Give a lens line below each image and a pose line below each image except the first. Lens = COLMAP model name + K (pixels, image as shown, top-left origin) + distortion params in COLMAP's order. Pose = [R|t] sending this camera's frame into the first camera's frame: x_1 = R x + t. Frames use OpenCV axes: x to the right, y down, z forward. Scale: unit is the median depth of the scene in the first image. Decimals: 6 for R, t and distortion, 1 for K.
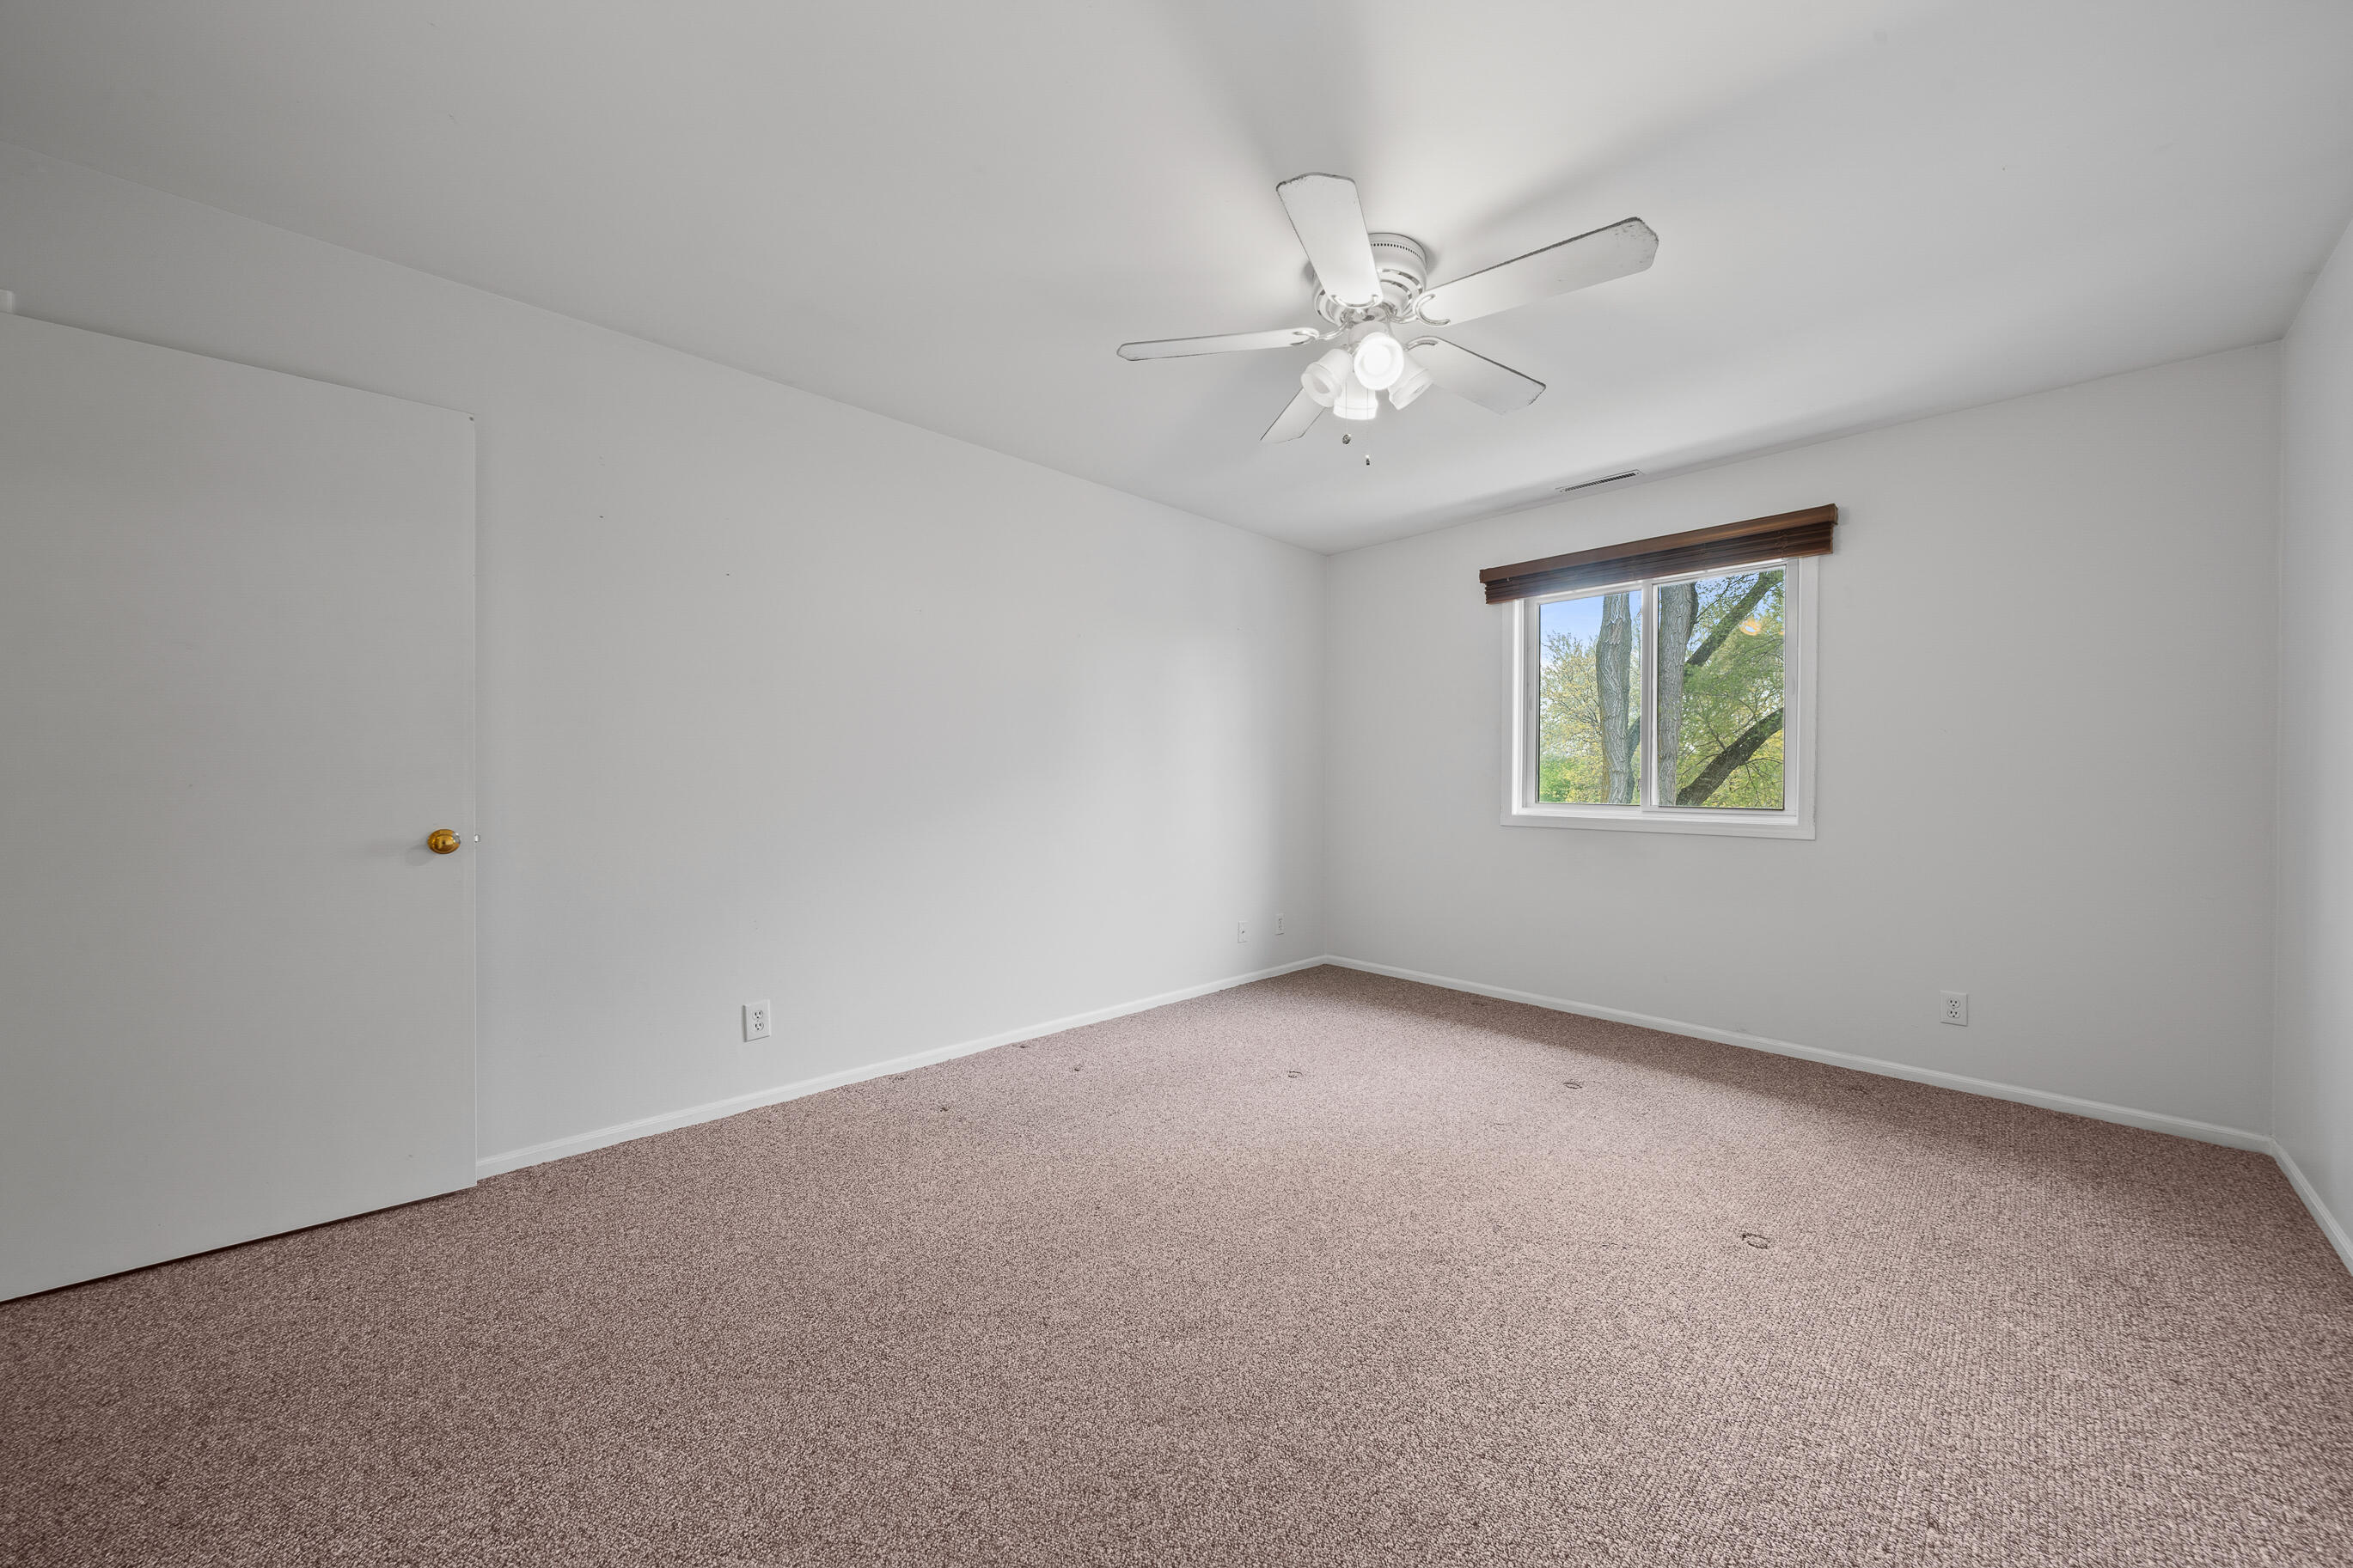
lens RADIAL K [[839.7, 0, 1163.3], [0, 839.7, 799.3], [0, 0, 1]] dist [-0.000493, -0.000090]
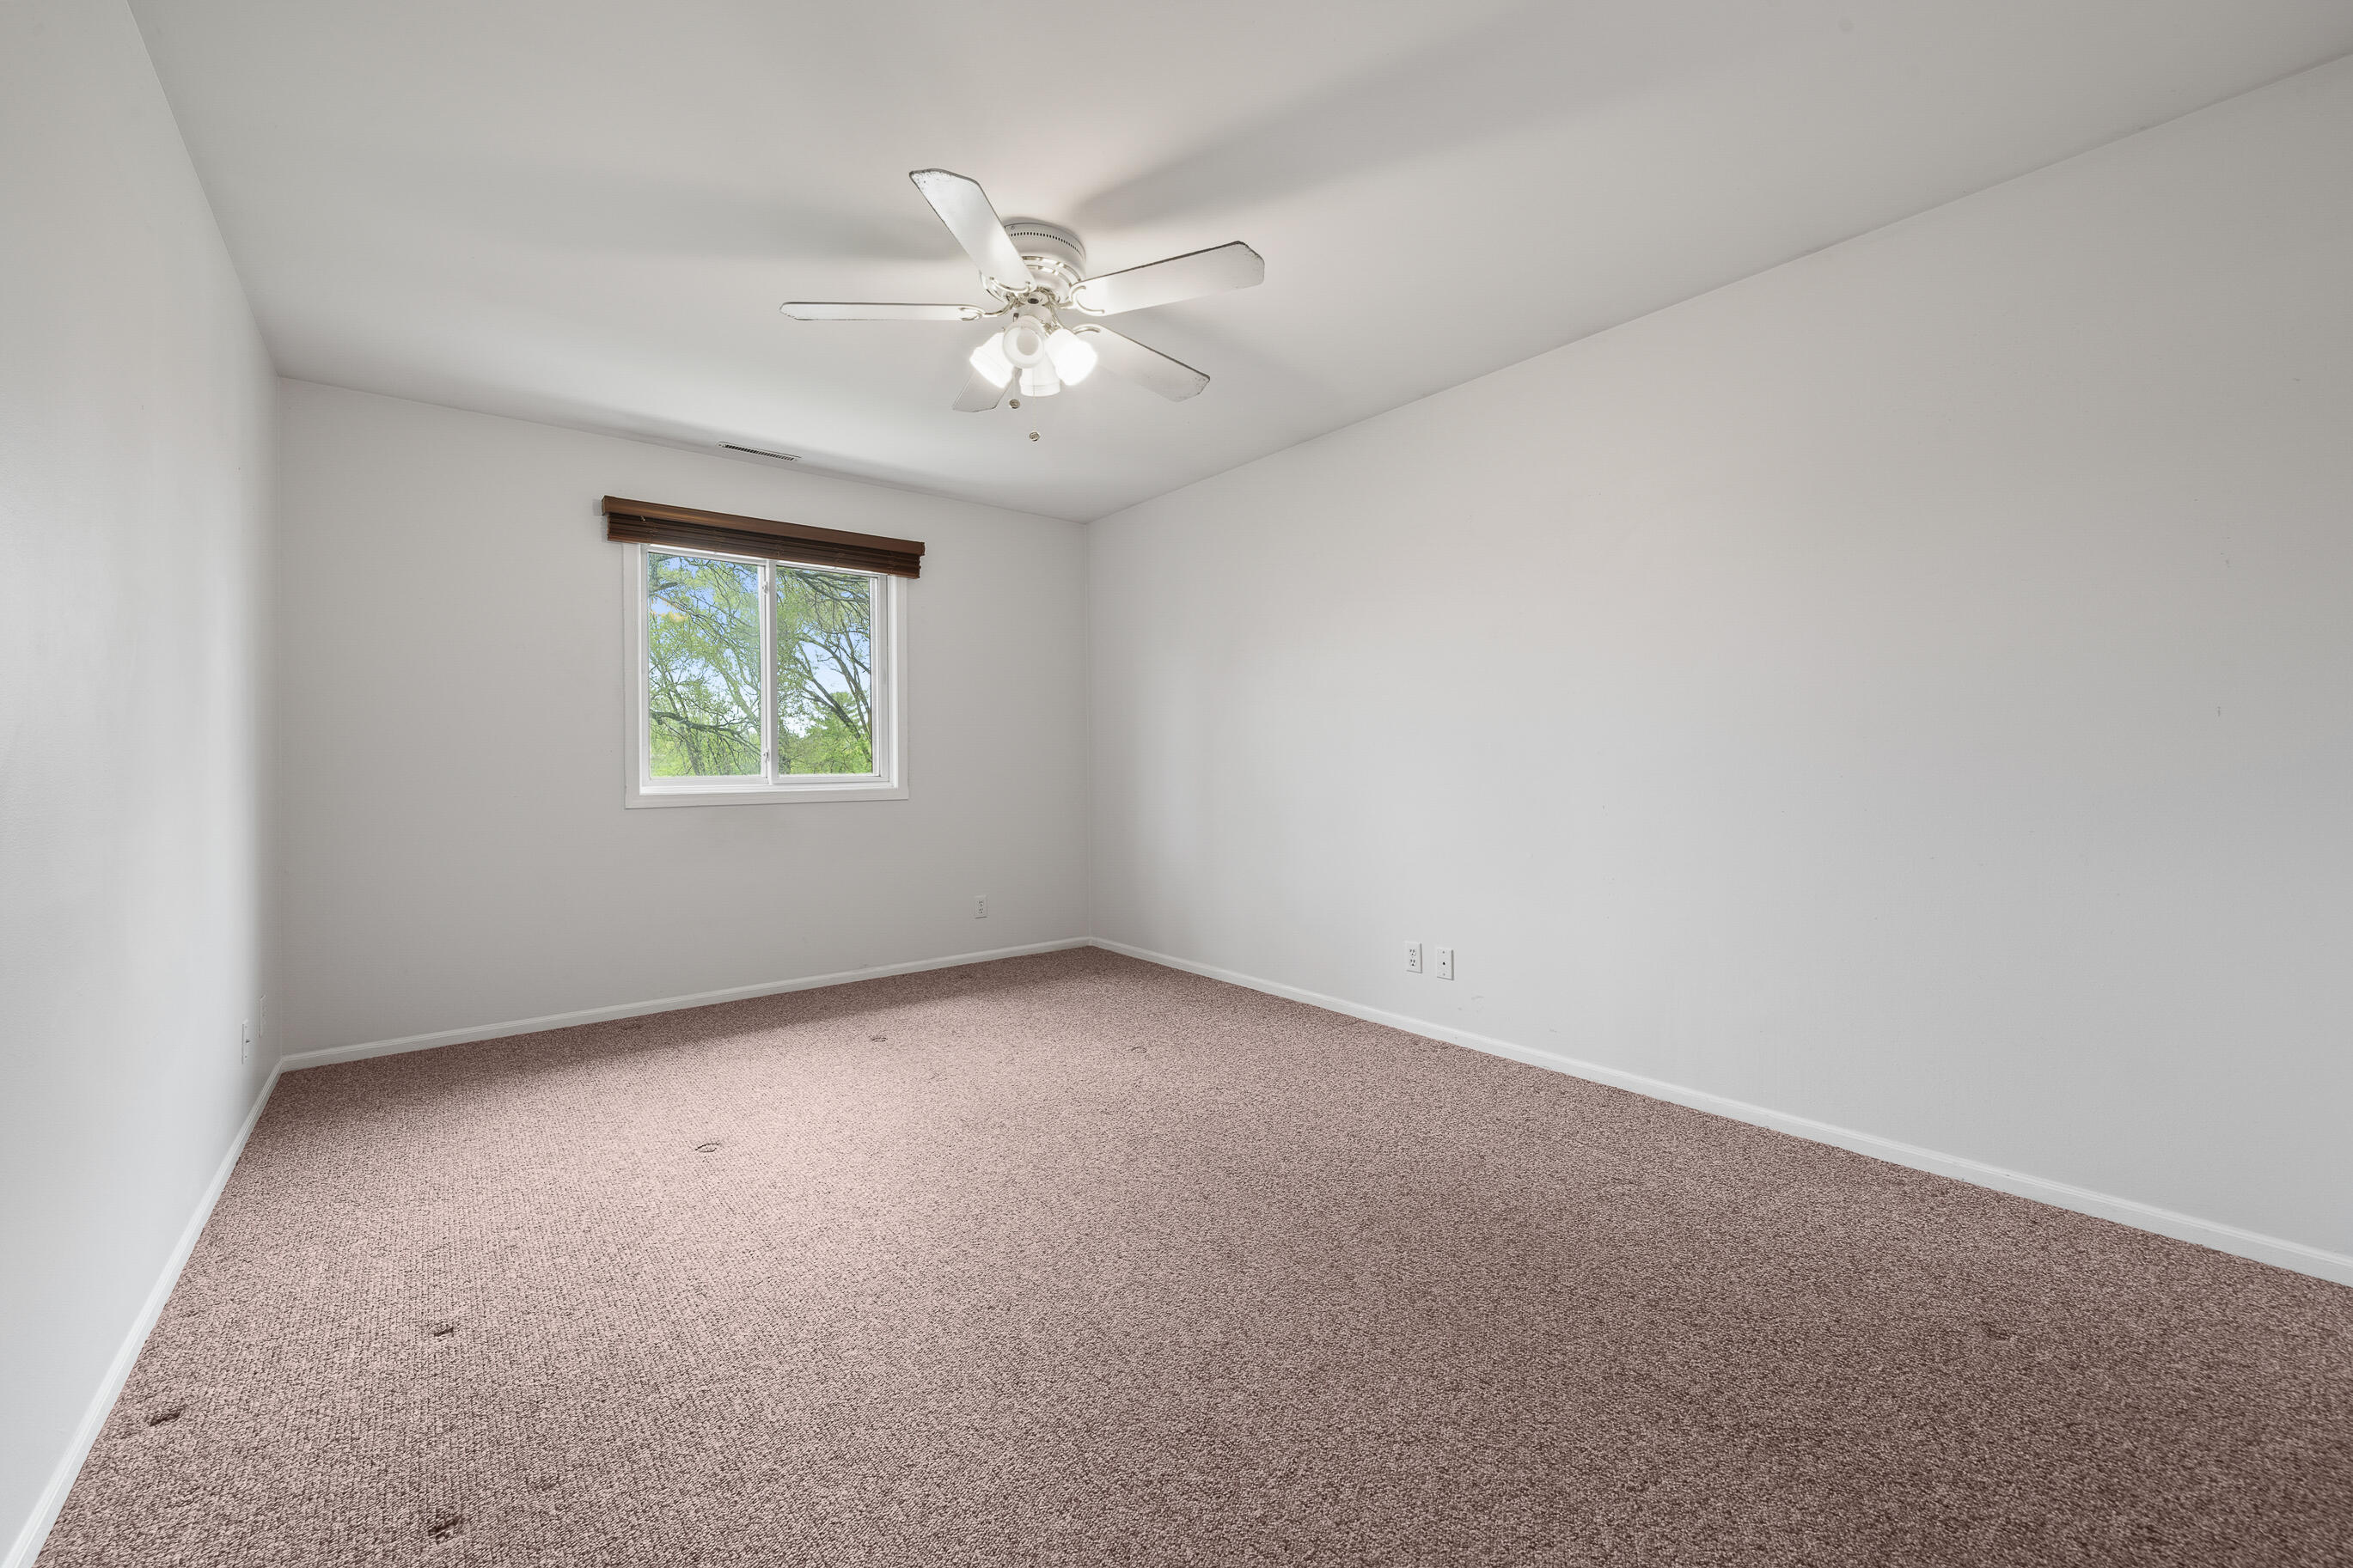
lens RADIAL K [[891.2, 0, 1172.1], [0, 891.2, 779.7], [0, 0, 1]] dist [-0.004777, 0.000520]
pose [[0.084966, -0.025621, 0.996054, -0.532870], [0.037695, 0.999036, 0.022482, 0.002580], [-0.995671, 0.035636, 0.085850, 0.476120]]
